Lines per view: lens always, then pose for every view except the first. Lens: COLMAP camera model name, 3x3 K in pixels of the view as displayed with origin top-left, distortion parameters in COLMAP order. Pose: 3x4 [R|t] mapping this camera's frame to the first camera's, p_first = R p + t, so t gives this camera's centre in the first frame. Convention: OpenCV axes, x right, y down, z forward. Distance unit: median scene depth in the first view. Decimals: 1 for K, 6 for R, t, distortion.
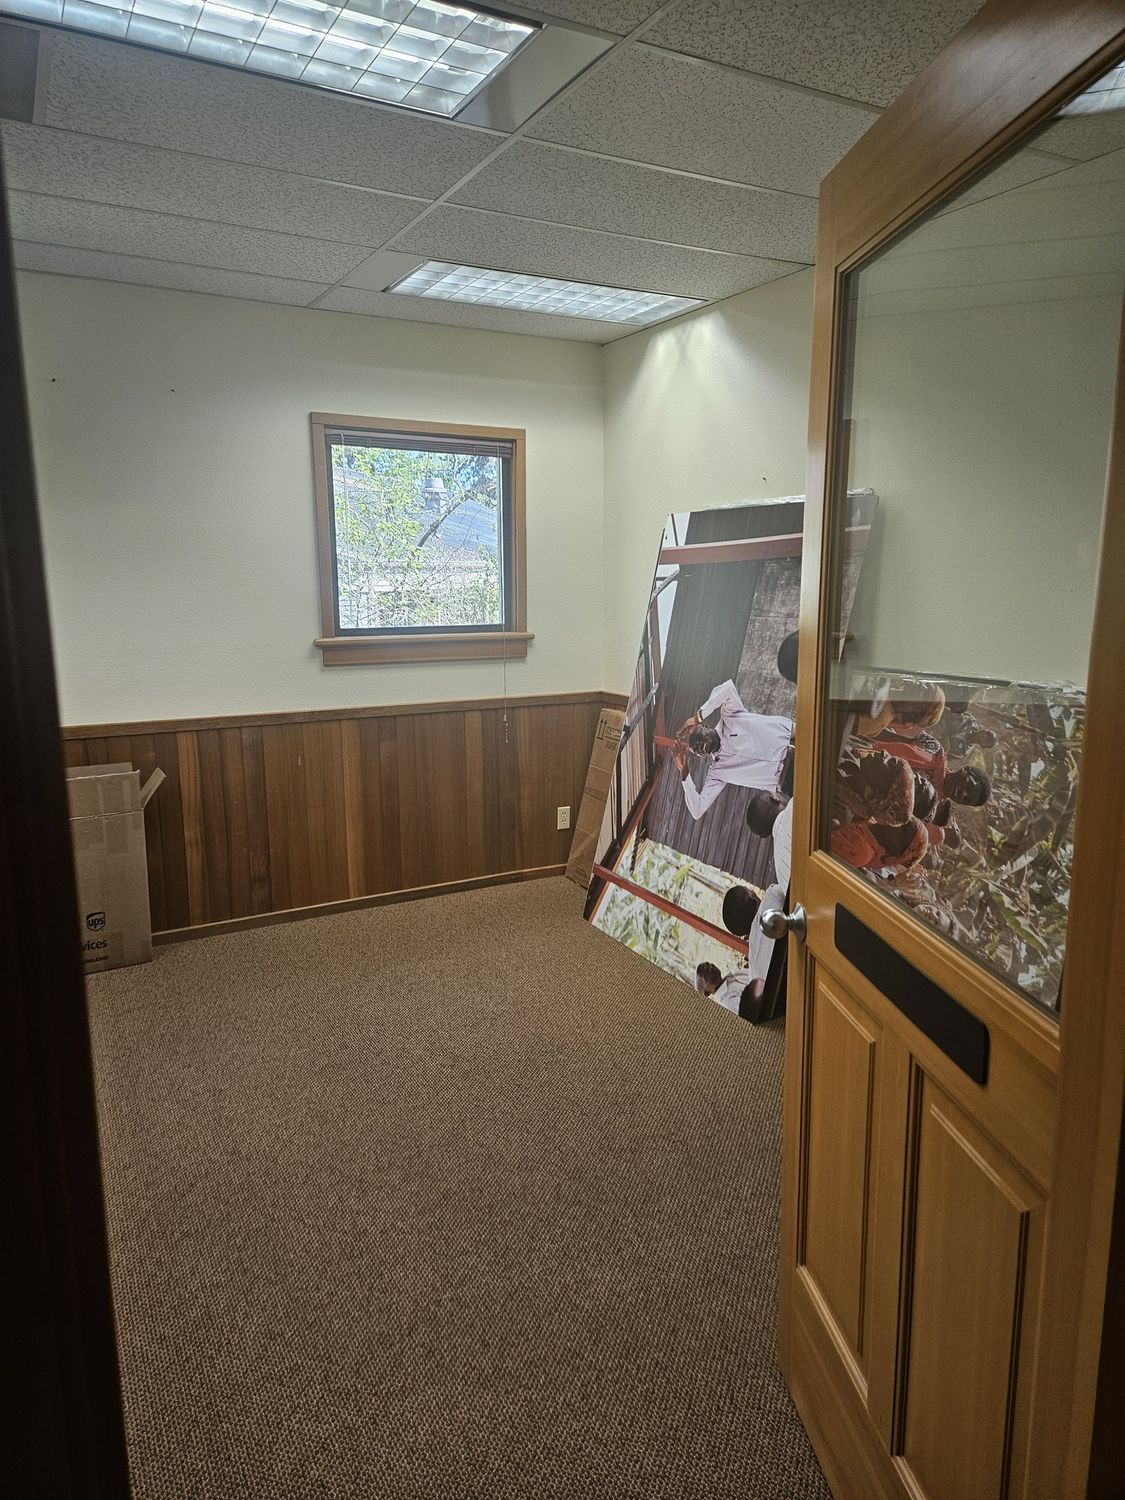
lens RADIAL K [[1020.4, 0, 562.5], [0, 1020.4, 750.0], [0, 0, 1]] dist [0.093508, -0.065920]
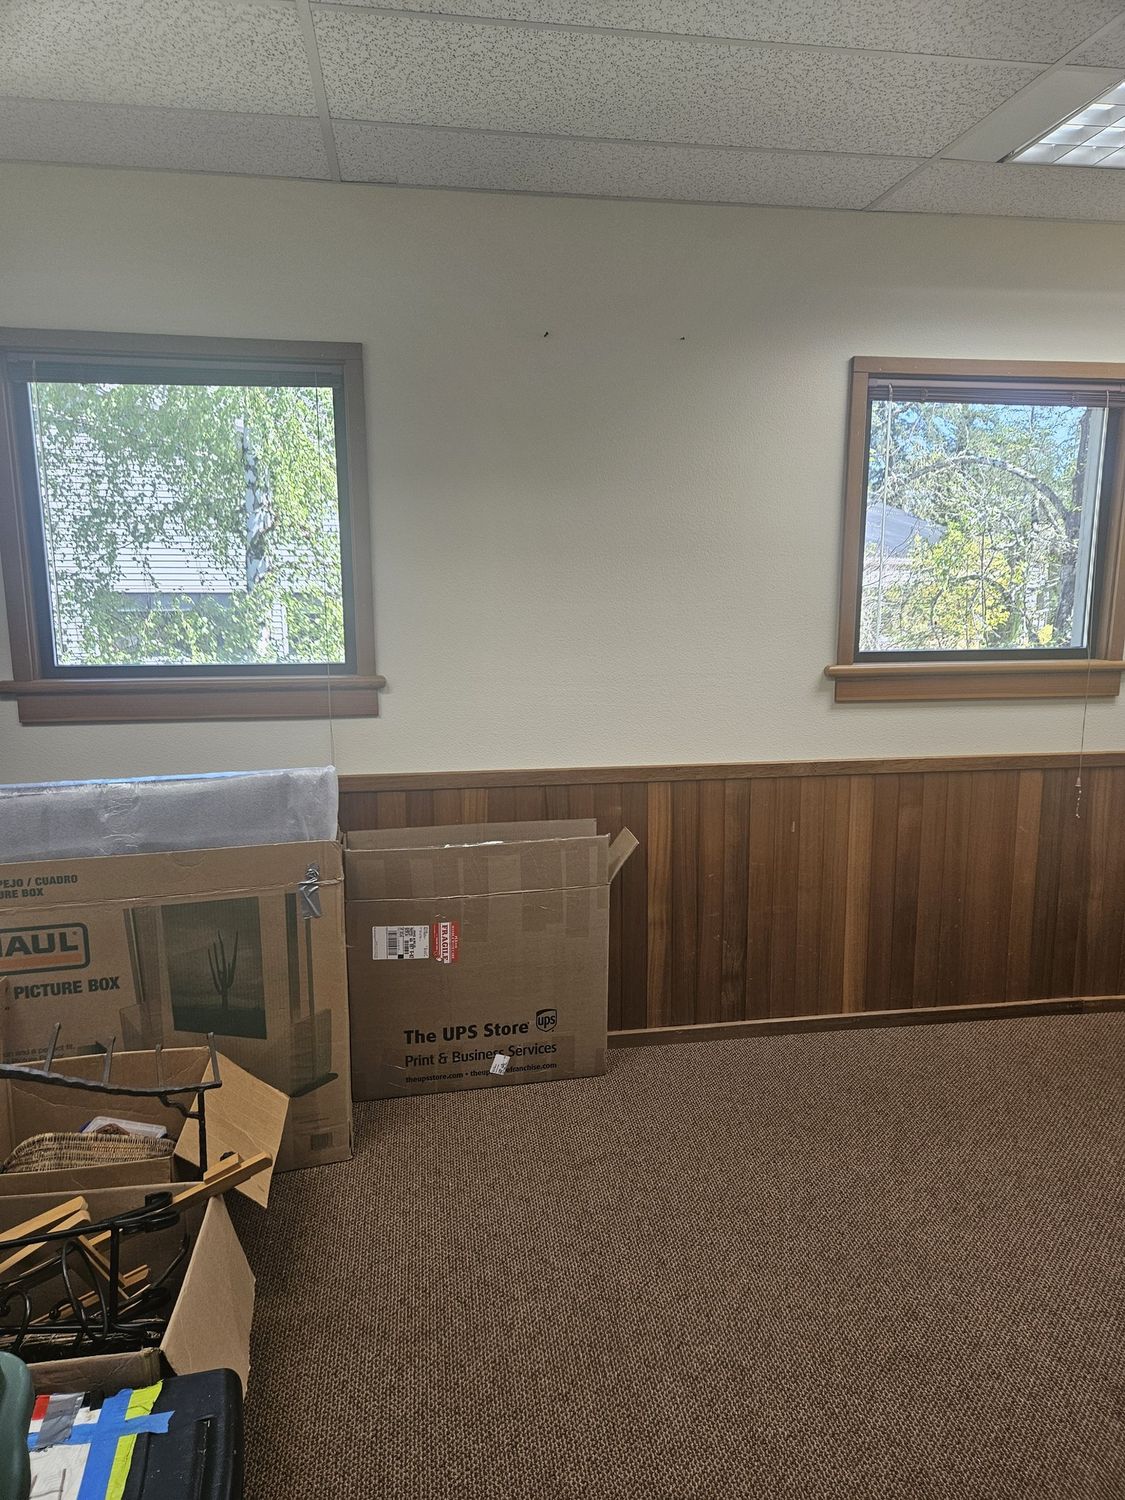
lens RADIAL K [[1003.0, 0, 562.5], [0, 1003.0, 750.0], [0, 0, 1]] dist [0.065778, -0.061784]
pose [[0.940805, 0.061659, -0.333292, -0.173996], [-0.061086, 0.998058, 0.012209, -0.044328], [0.333398, 0.008873, 0.942744, 0.250025]]
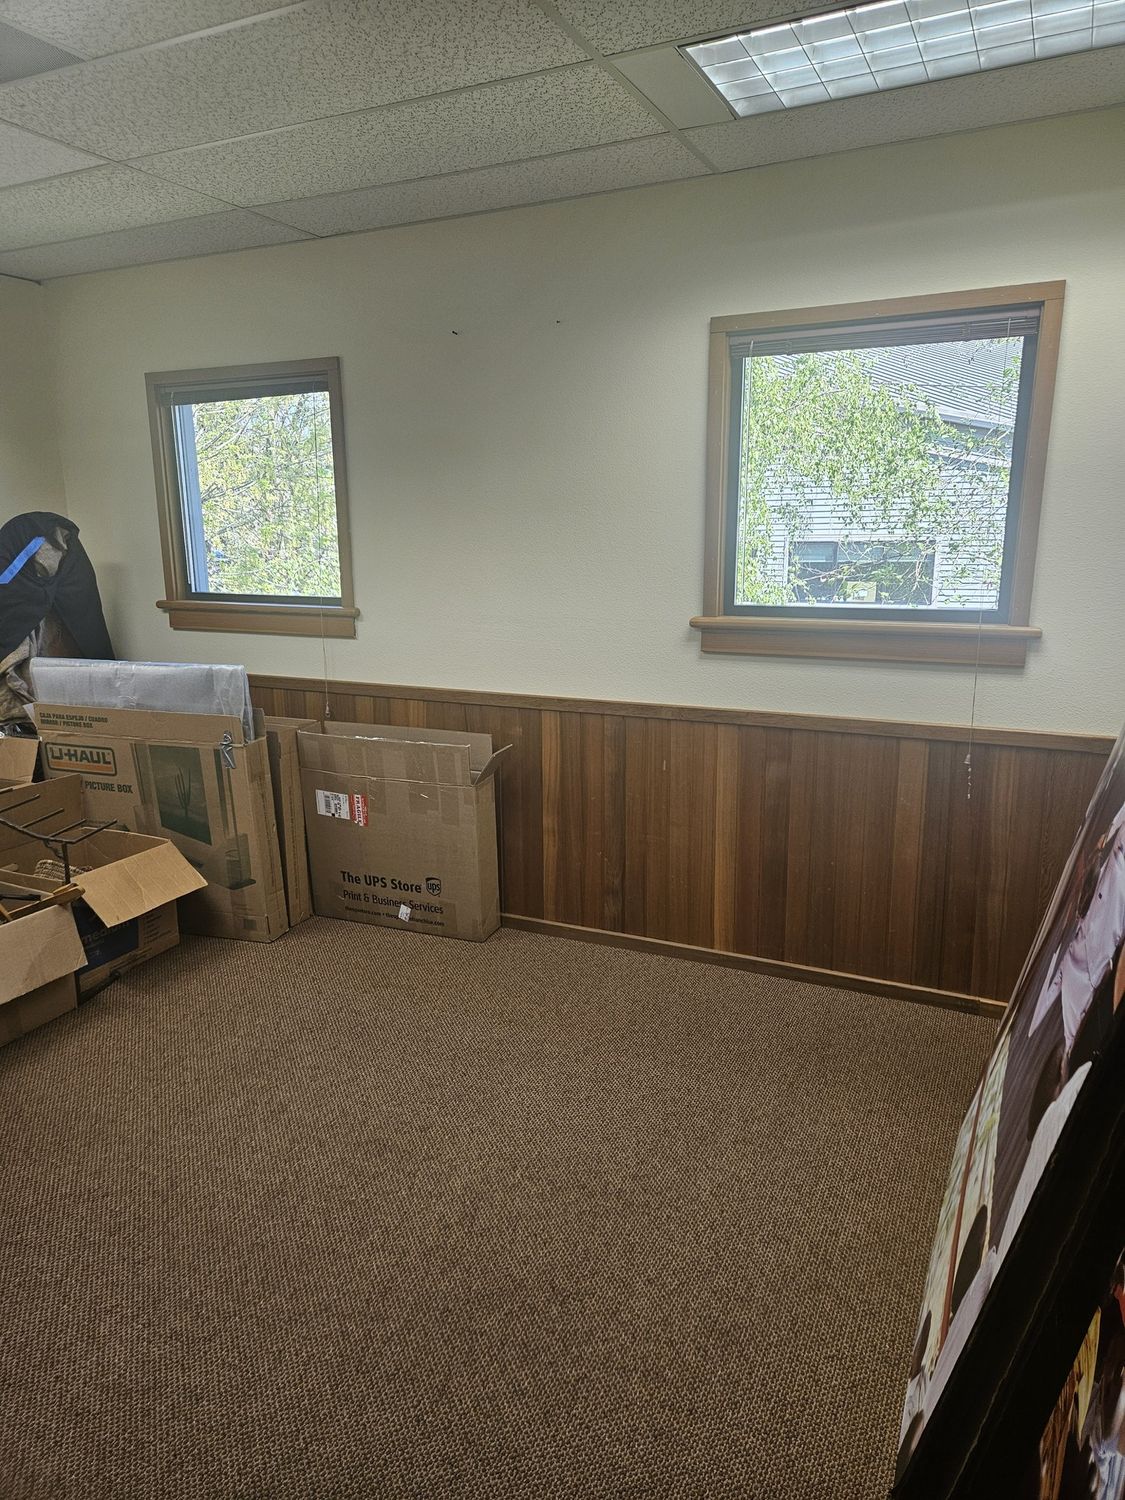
lens RADIAL K [[1003.0, 0, 562.5], [0, 1003.0, 750.0], [0, 0, 1]] dist [0.065778, -0.061784]
pose [[0.576976, 0.178671, -0.796979, 0.329757], [-0.134023, 0.983264, 0.123407, -0.088988], [0.805690, 0.035610, 0.591265, 0.466874]]
